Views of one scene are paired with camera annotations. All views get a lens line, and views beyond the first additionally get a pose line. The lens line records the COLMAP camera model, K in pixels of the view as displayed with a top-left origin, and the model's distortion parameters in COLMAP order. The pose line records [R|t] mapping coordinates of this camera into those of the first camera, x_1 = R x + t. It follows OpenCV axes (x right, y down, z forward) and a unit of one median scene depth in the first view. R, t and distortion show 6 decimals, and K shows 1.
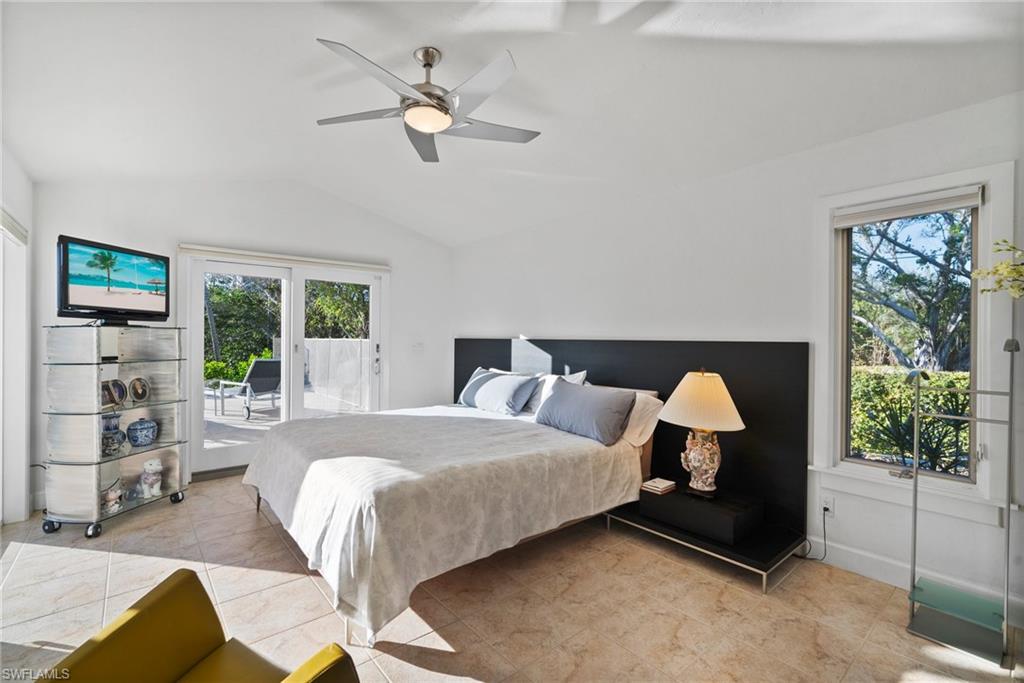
lens RADIAL K [[449.9, 0, 511.5], [0, 449.9, 337.5], [0, 0, 1]] dist [-0.012434, 0.002433]
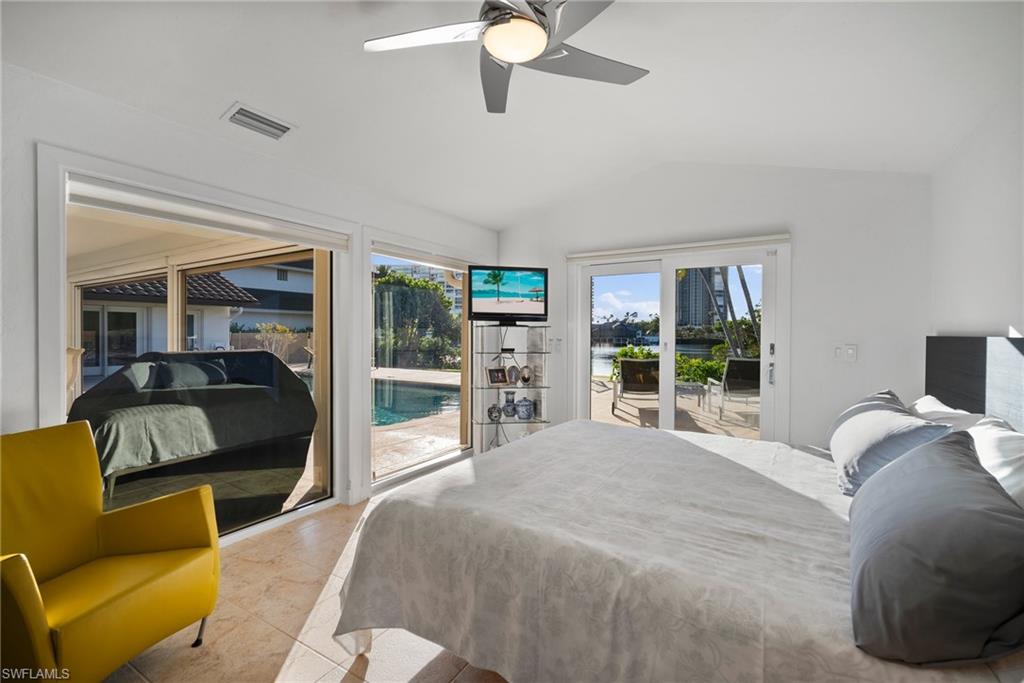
lens RADIAL K [[449.9, 0, 512.3], [0, 449.9, 342.7], [0, 0, 1]] dist [-0.012434, 0.002433]
pose [[0.329041, 0.015741, -0.944184, 0.396979], [-0.002373, 0.999872, 0.015842, 0.003497], [0.944313, -0.002972, 0.329037, 0.579435]]
